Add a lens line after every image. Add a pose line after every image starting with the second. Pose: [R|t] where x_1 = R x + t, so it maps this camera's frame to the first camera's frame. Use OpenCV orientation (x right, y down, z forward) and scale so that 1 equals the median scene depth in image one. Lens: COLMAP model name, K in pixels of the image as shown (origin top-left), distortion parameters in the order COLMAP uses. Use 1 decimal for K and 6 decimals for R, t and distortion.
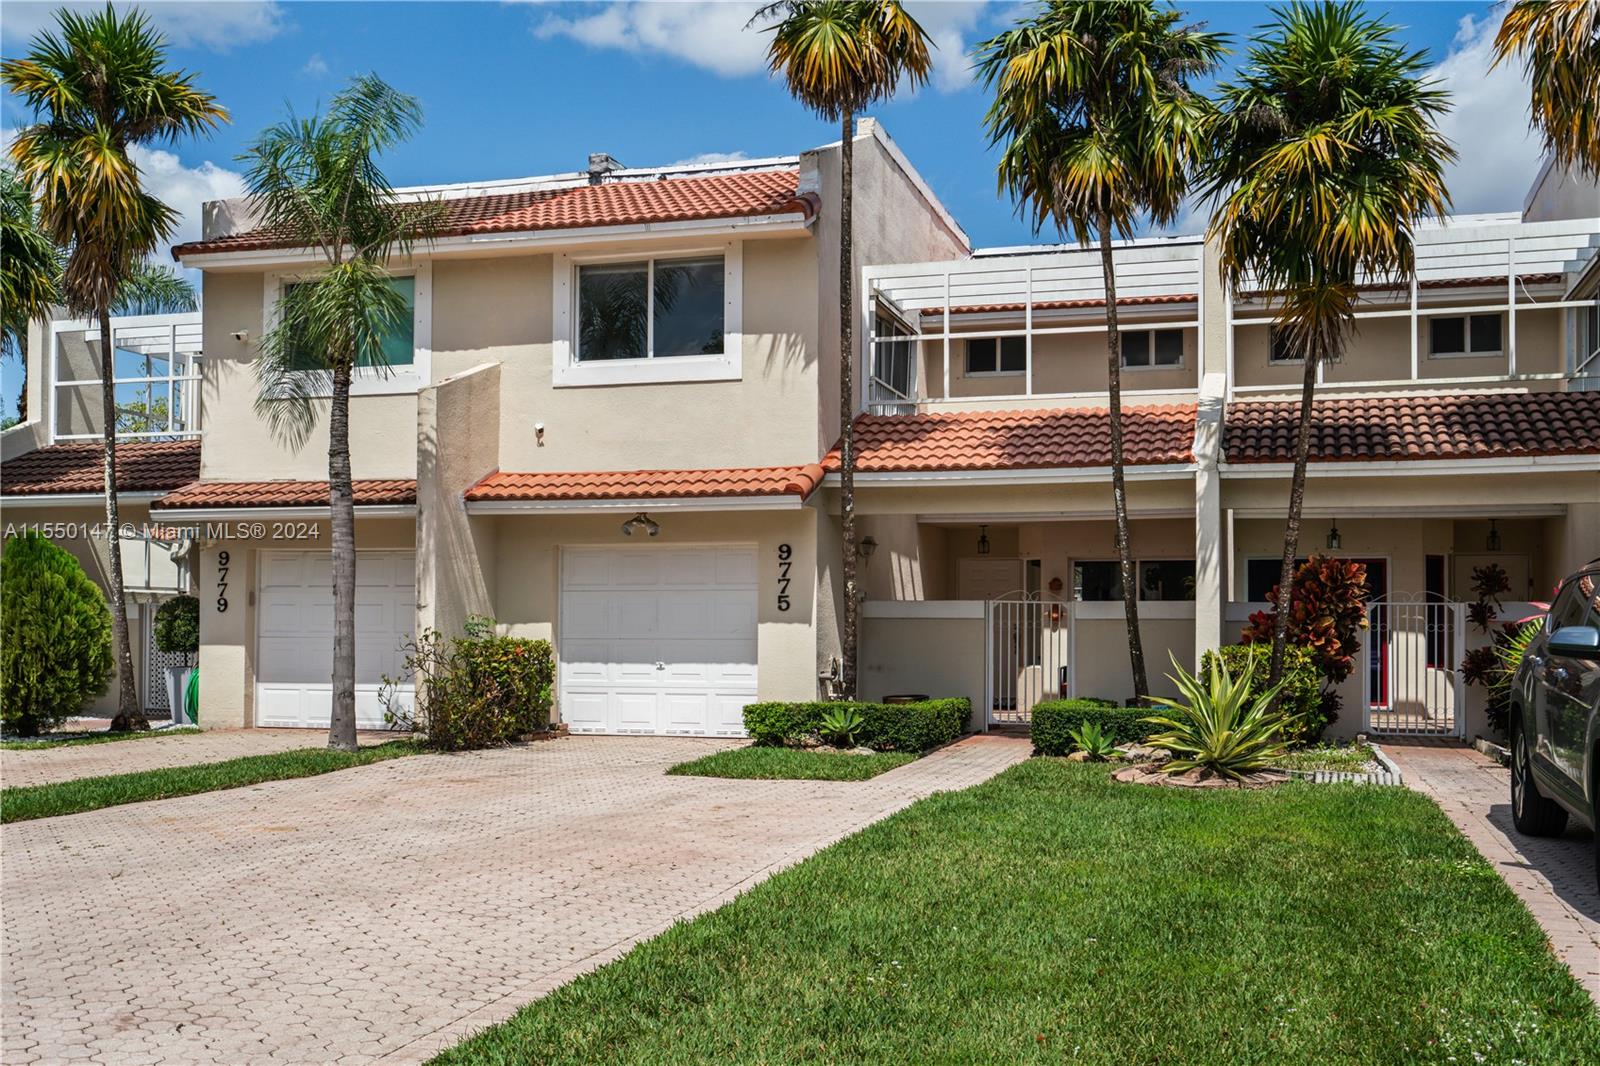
lens RADIAL K [[1667.2, 0, 801.0], [0, 1667.2, 528.3], [0, 0, 1]] dist [0.015457, 0.000000]
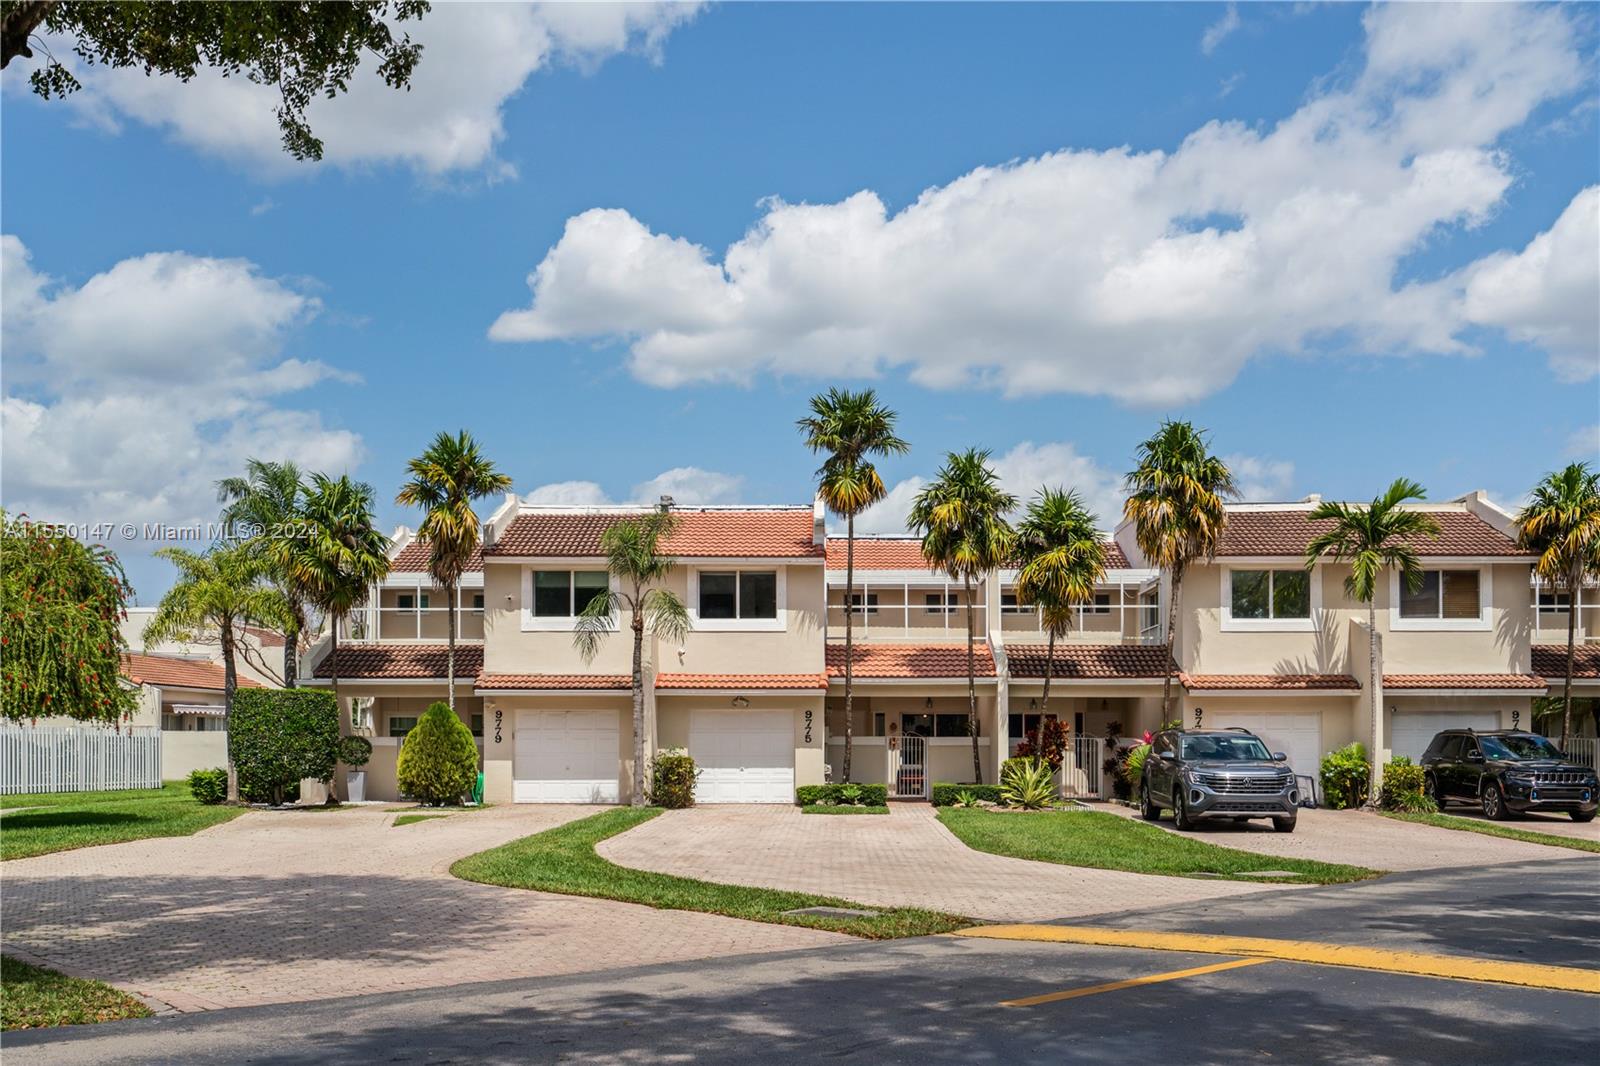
lens RADIAL K [[1667.2, 0, 800.4], [0, 1667.2, 537.7], [0, 0, 1]] dist [0.015457, 0.000000]
pose [[0.965384, 0.029138, 0.259199, -0.581843], [-0.012560, 0.997781, -0.065388, -0.072203], [-0.260530, 0.059869, 0.963608, -1.064094]]
